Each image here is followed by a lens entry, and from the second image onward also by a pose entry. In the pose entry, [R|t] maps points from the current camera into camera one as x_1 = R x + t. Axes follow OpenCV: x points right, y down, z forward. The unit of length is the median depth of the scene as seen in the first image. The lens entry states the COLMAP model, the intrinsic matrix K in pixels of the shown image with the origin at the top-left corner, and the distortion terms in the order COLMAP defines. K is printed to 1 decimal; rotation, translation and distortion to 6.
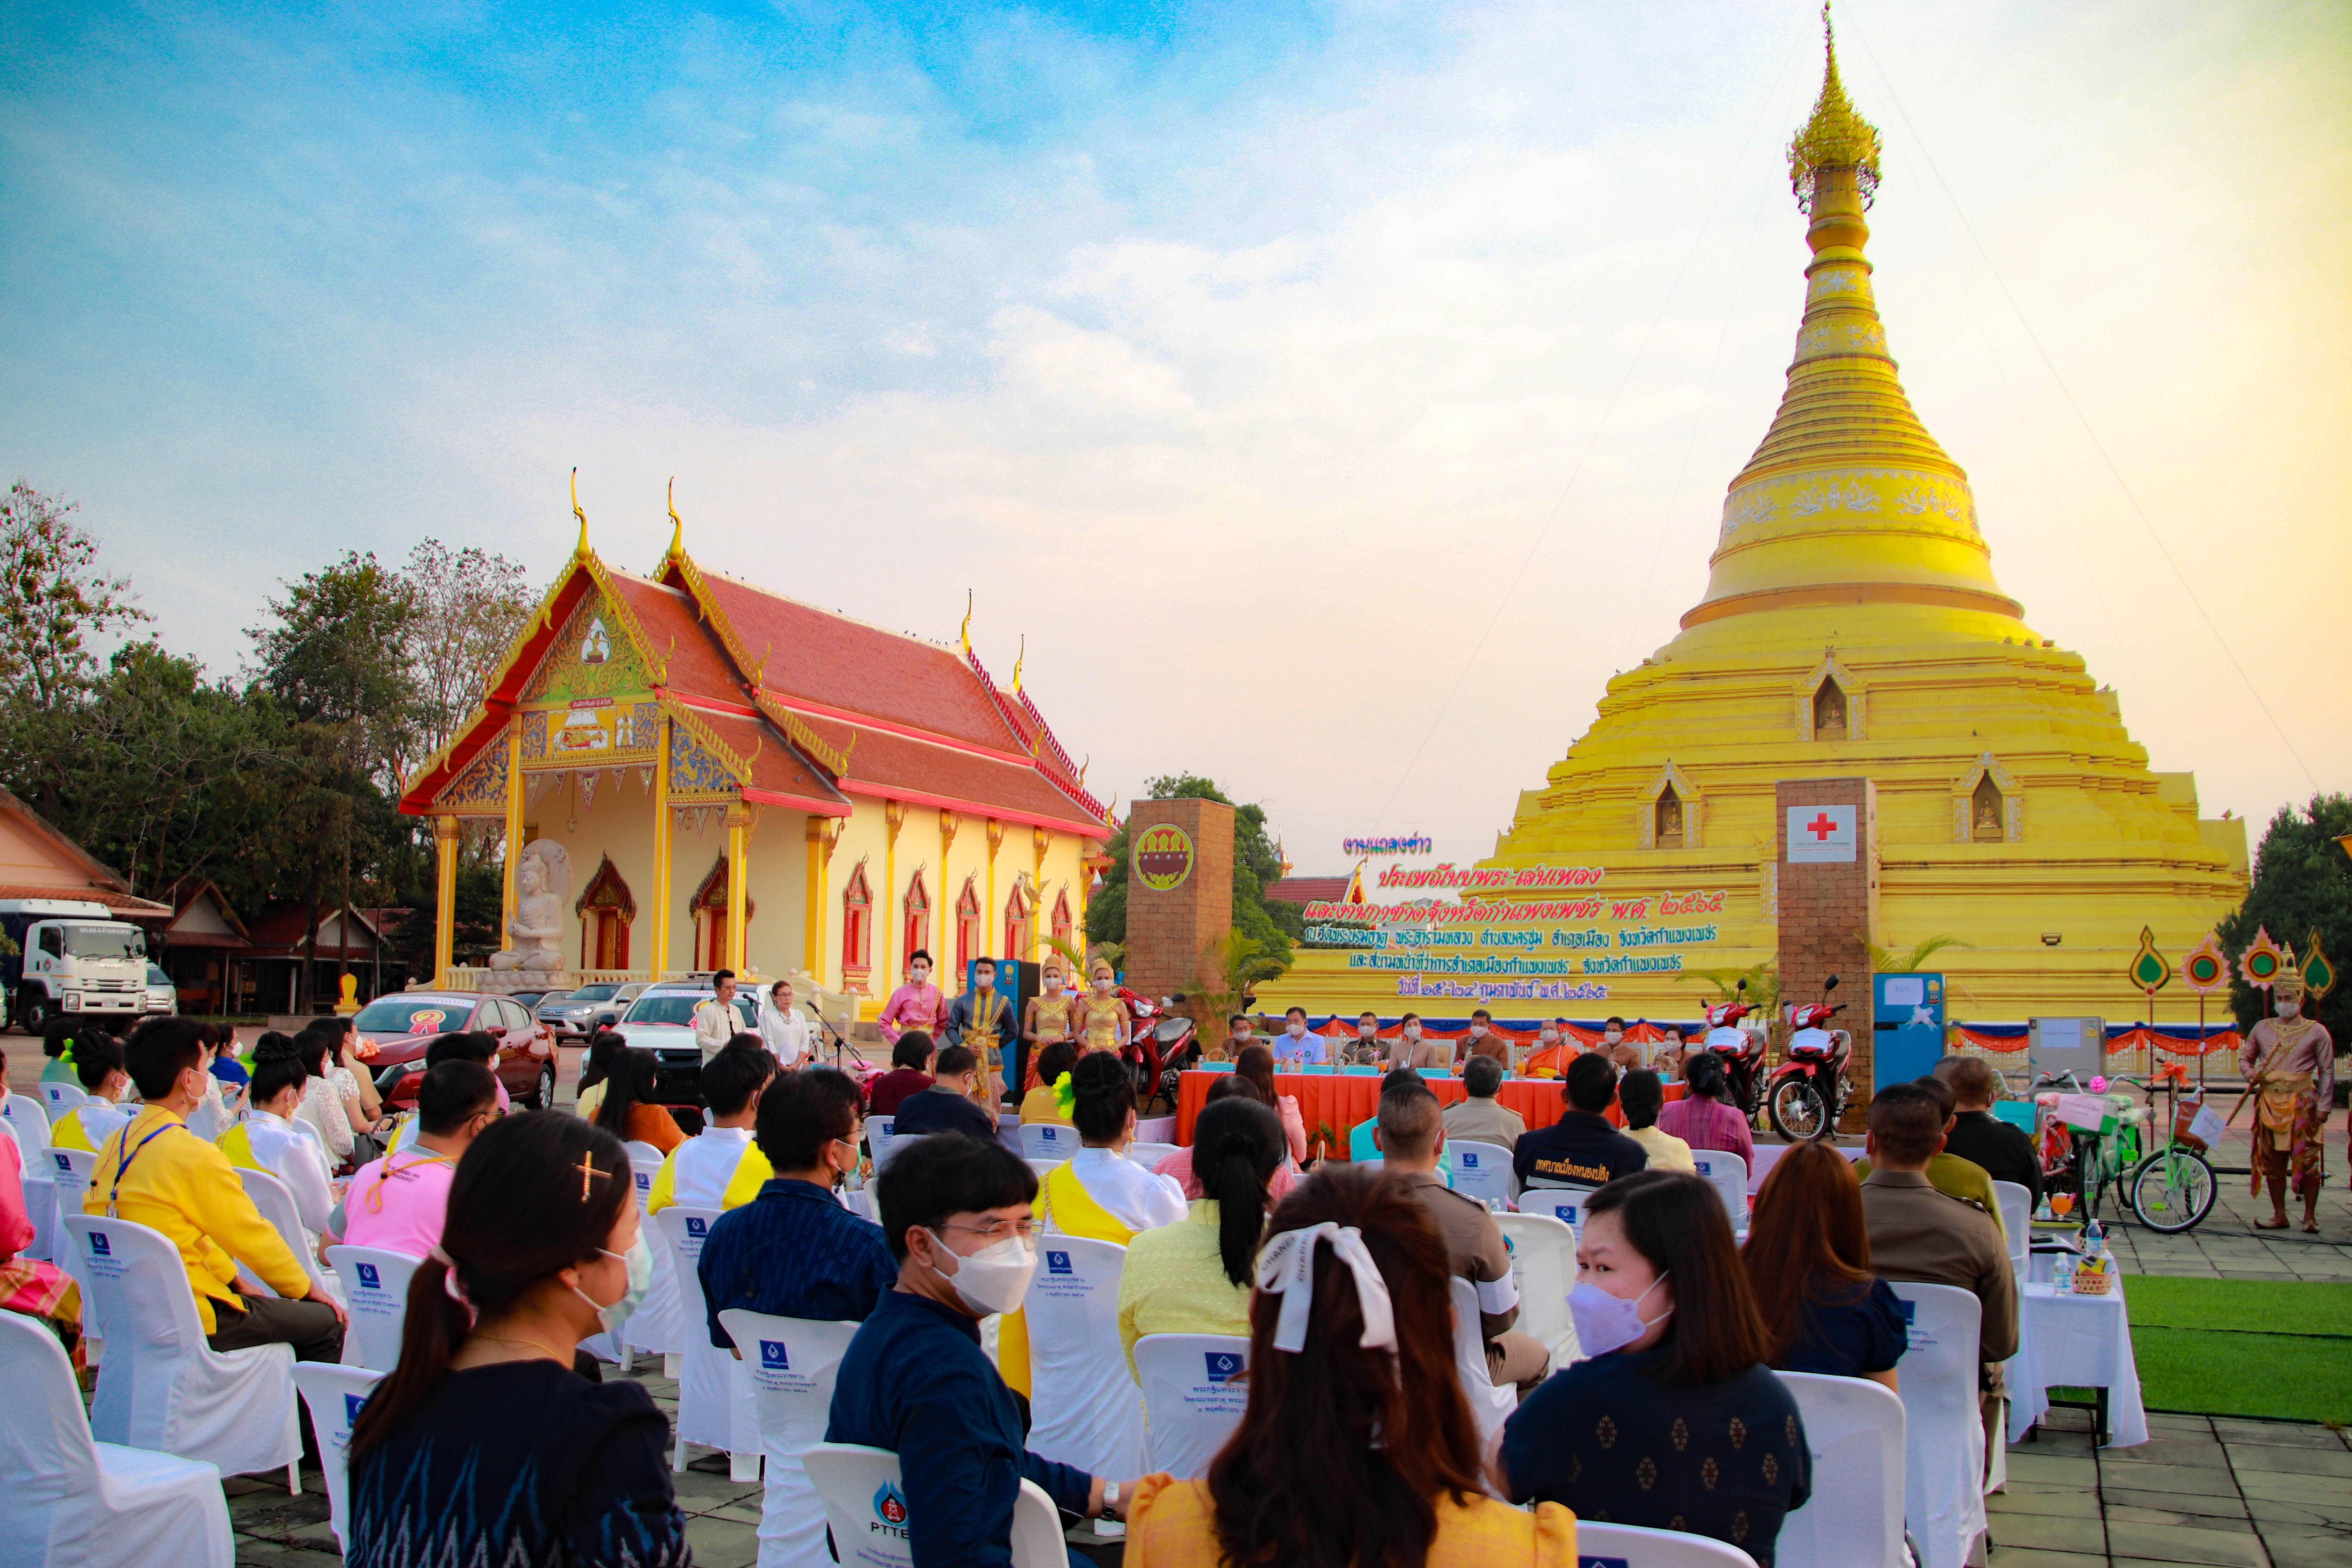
lens RADIAL K [[1964.5, 0, 1201.4], [0, 1964.5, 868.1], [0, 0, 1]] dist [-0.176067, 0.130441]
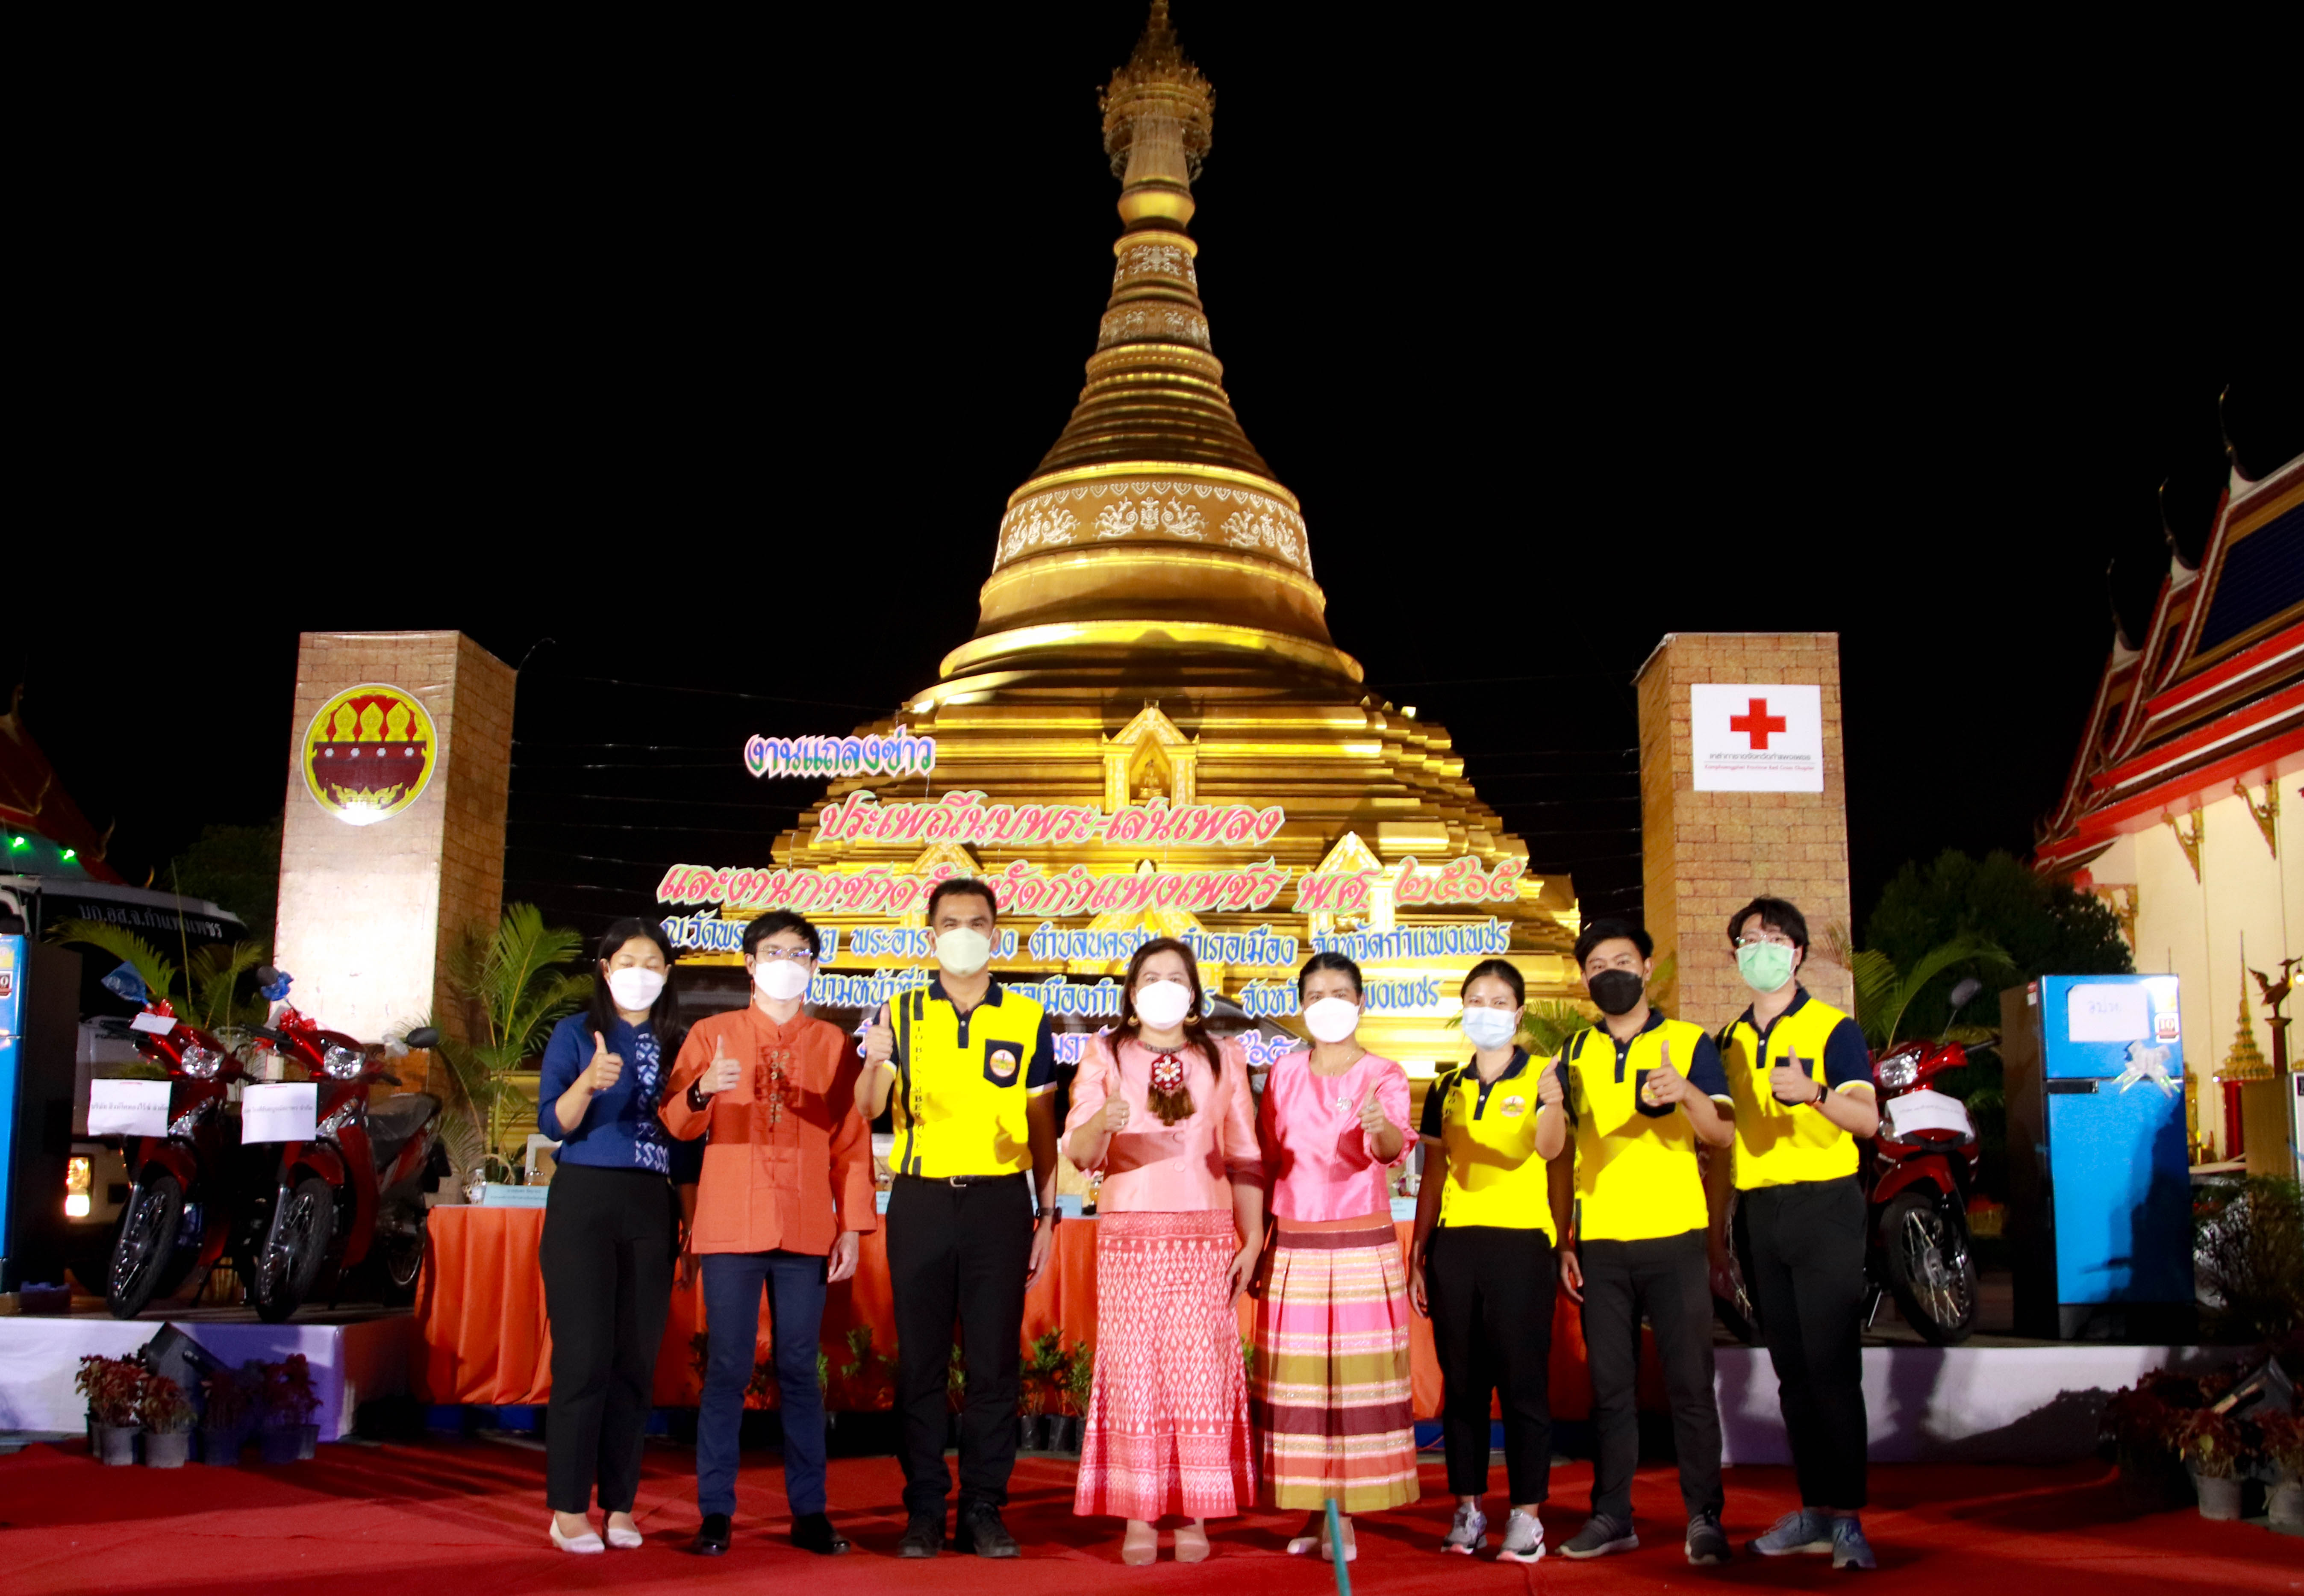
lens RADIAL K [[2261.7, 0, 1157.7], [0, 2261.7, 931.2], [0, 0, 1]] dist [-0.171997, 0.125067]
pose [[0.921289, 0.037331, 0.387083, -0.018110], [-0.022498, 0.998831, -0.042782, 0.020341], [-0.388228, 0.030706, 0.921052, 0.164607]]
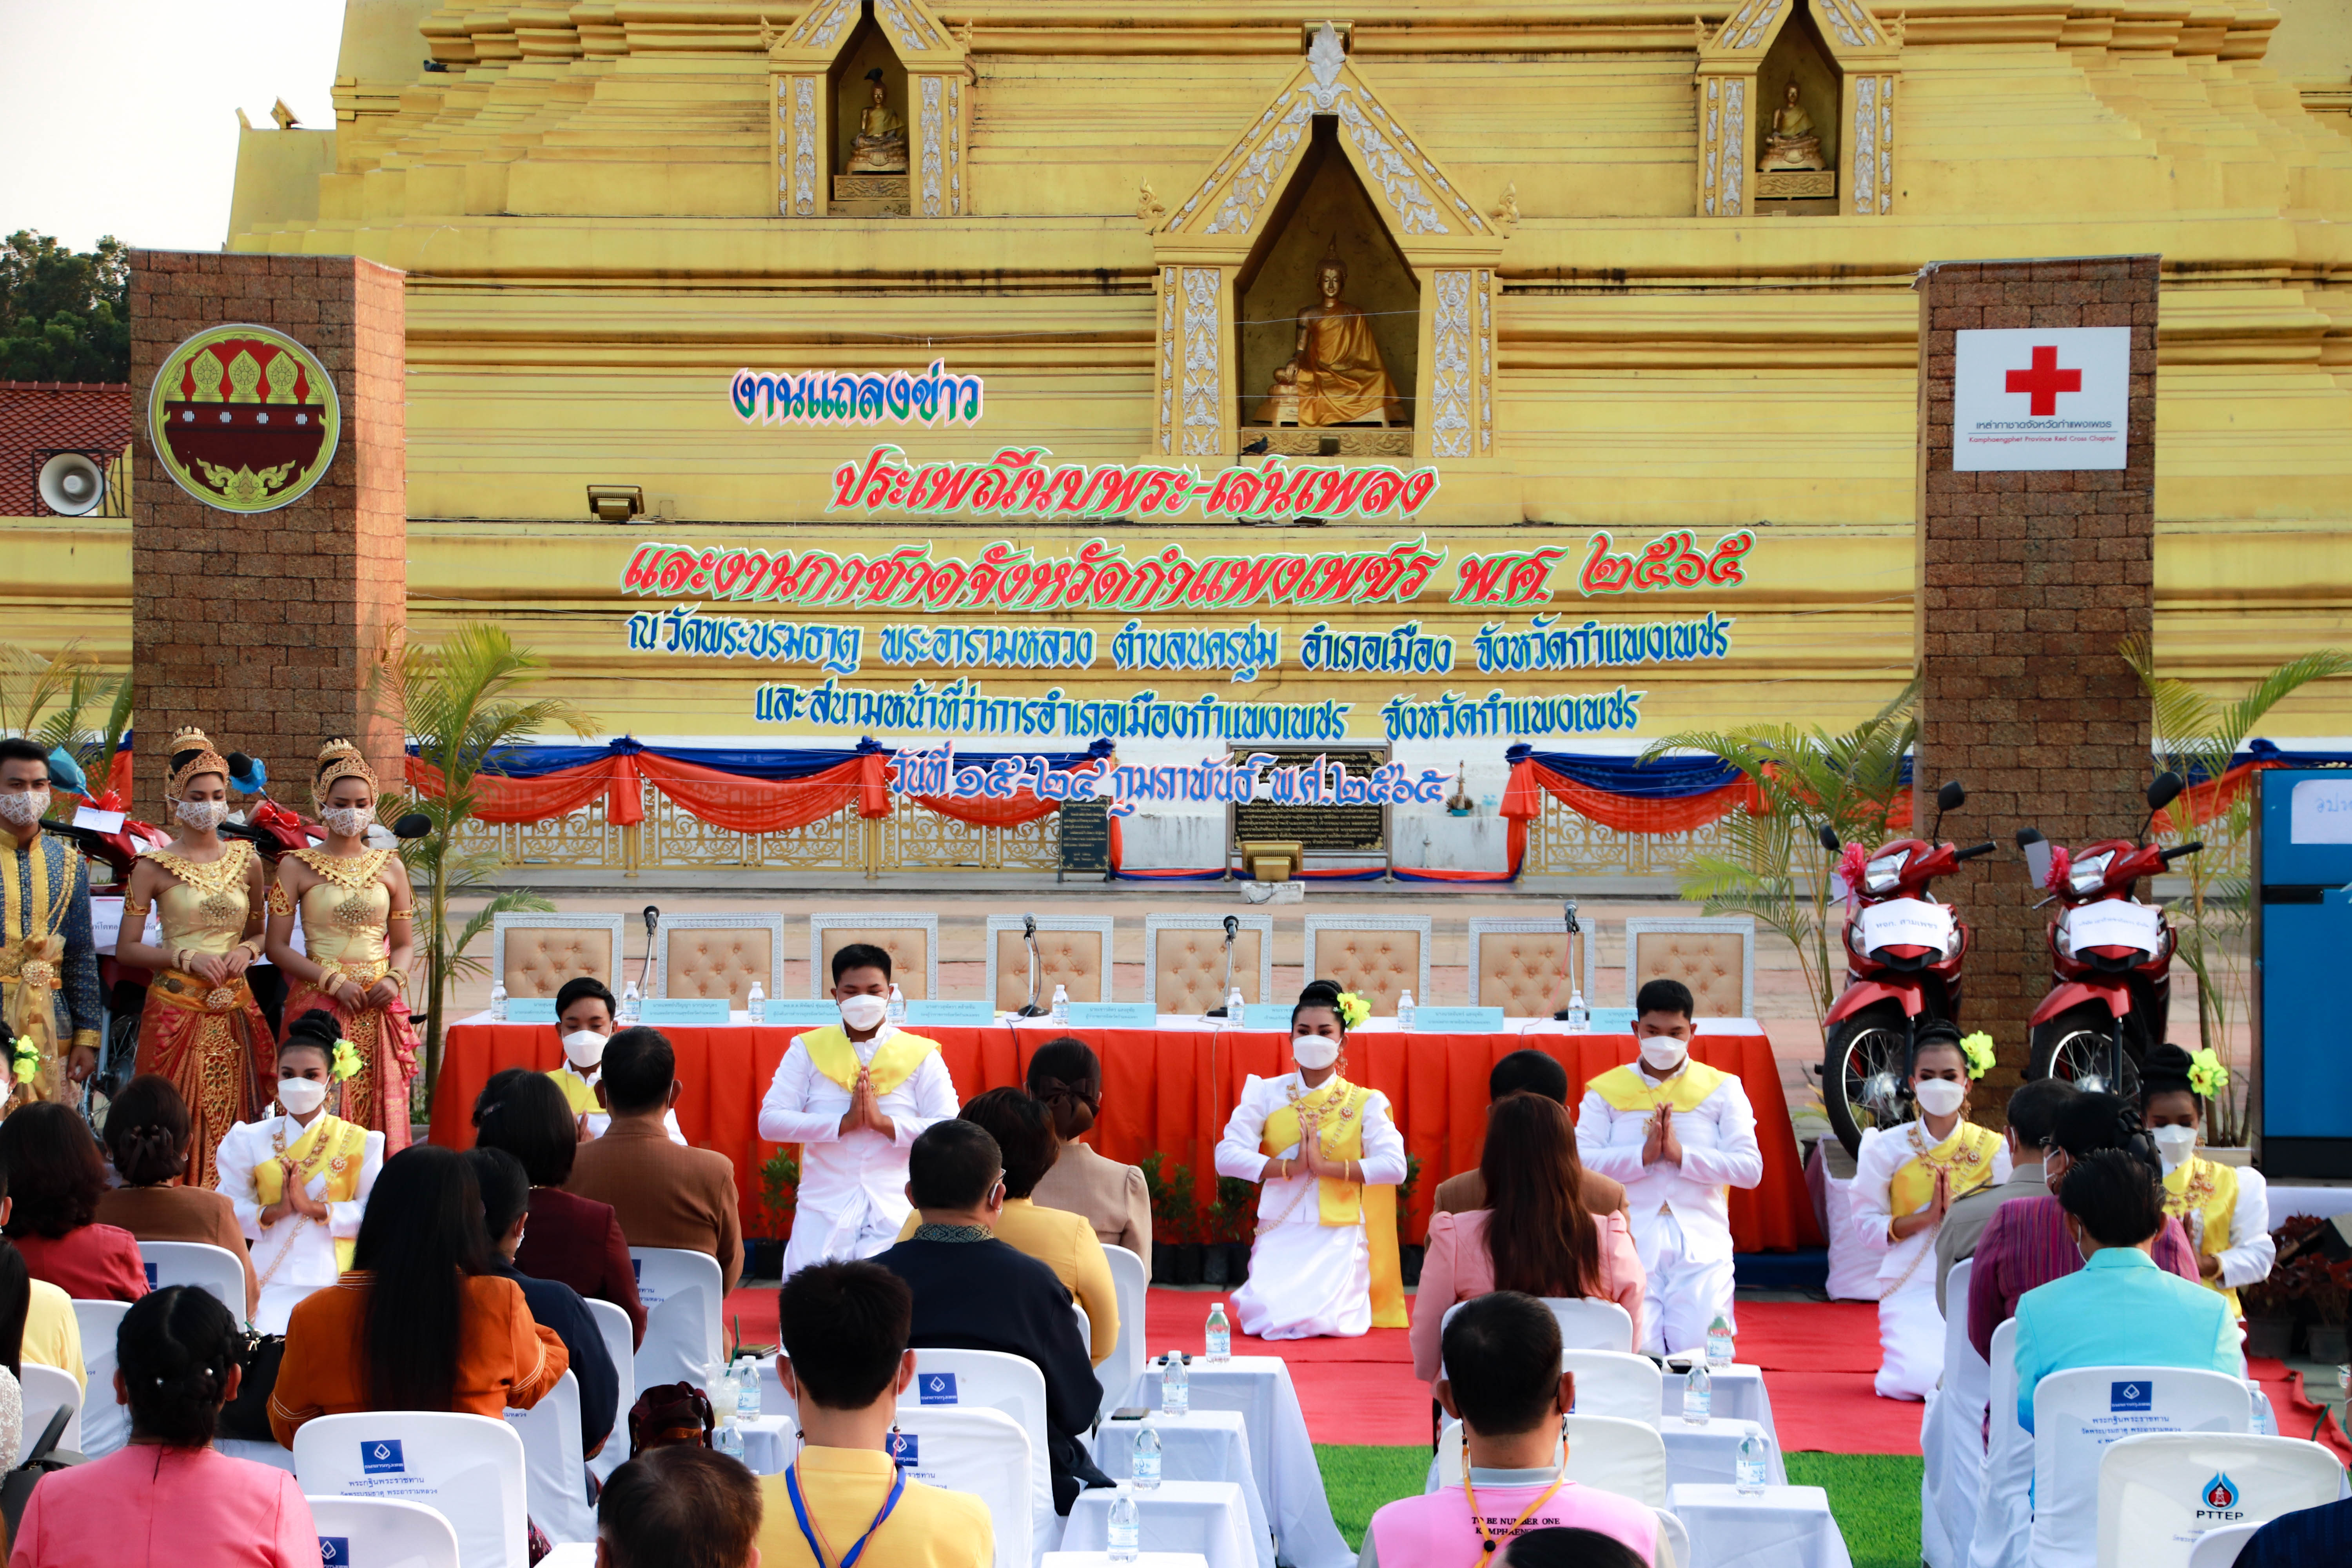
lens RADIAL K [[6465.9, 0, 1213.1], [0, 6465.9, 967.3], [0, 0, 1]] dist [0.817918, 0.615188]
pose [[0.932071, -0.030363, 0.361001, -0.108695], [-0.015883, 0.992098, 0.124453, -0.021934], [-0.361927, -0.121733, 0.924224, -0.070748]]
